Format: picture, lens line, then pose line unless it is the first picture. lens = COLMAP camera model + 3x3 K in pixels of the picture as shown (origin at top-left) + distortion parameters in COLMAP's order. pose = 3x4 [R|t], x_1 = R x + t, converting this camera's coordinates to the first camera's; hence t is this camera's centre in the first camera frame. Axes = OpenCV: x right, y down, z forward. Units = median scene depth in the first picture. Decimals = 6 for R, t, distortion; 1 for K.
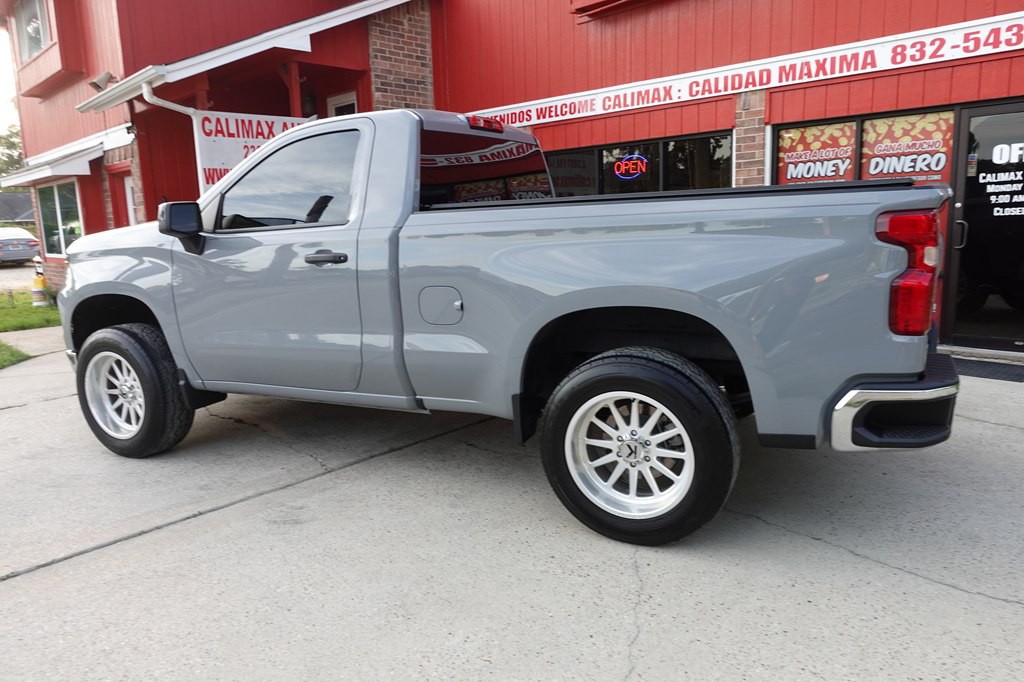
lens RADIAL K [[707.8, 0, 515.8], [0, 707.8, 343.0], [0, 0, 1]] dist [-0.008986, 0.003915]
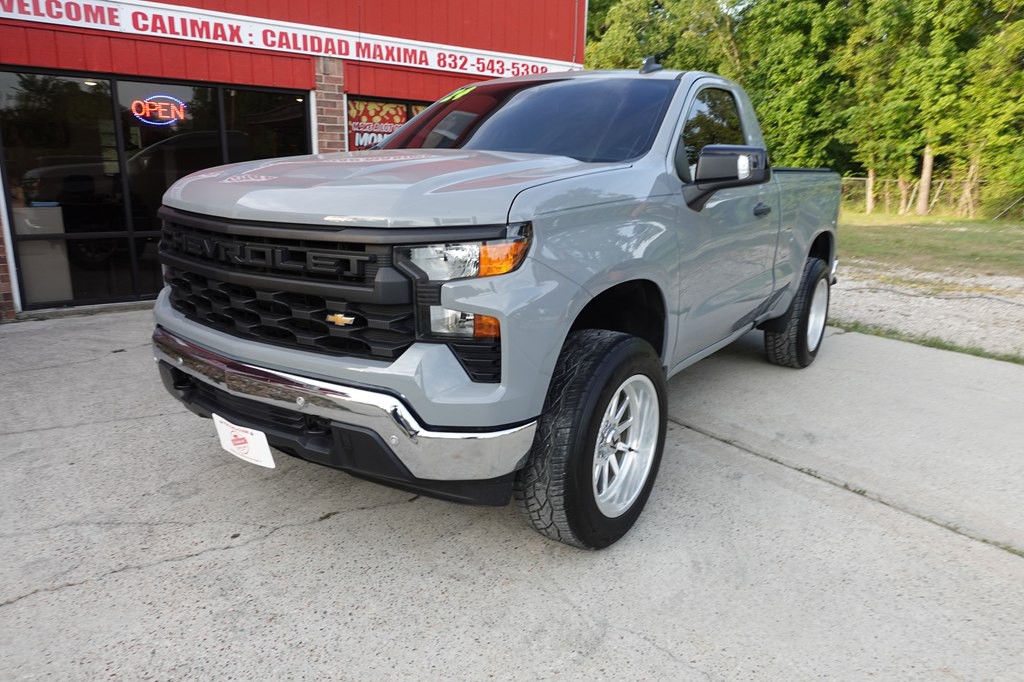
lens RADIAL K [[705.5, 0, 513.9], [0, 705.5, 341.3], [0, 0, 1]] dist [0.003177, 0.000382]
pose [[0.148976, -0.192003, 0.970021, -0.774738], [0.151559, 0.973811, 0.169477, -0.089980], [-0.977157, 0.121768, 0.174174, 0.650426]]
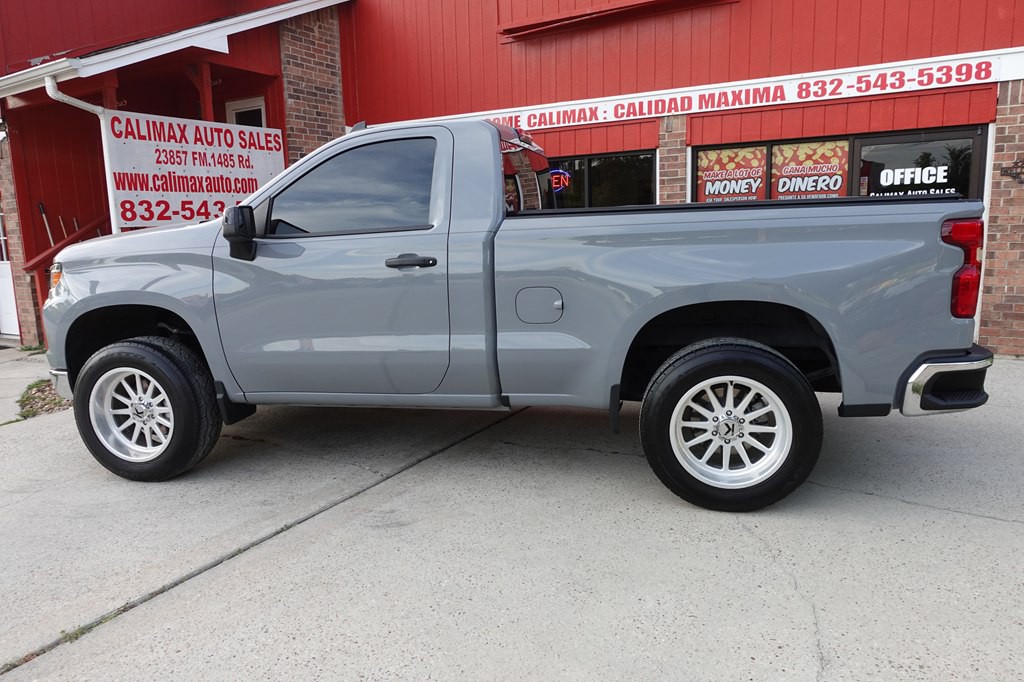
lens RADIAL K [[707.8, 0, 515.8], [0, 707.8, 343.0], [0, 0, 1]] dist [-0.008986, 0.003915]
pose [[0.970347, -0.031806, 0.239614, -0.198469], [0.036591, 0.999209, -0.015548, 0.009051], [-0.238930, 0.023855, 0.970744, -0.010312]]
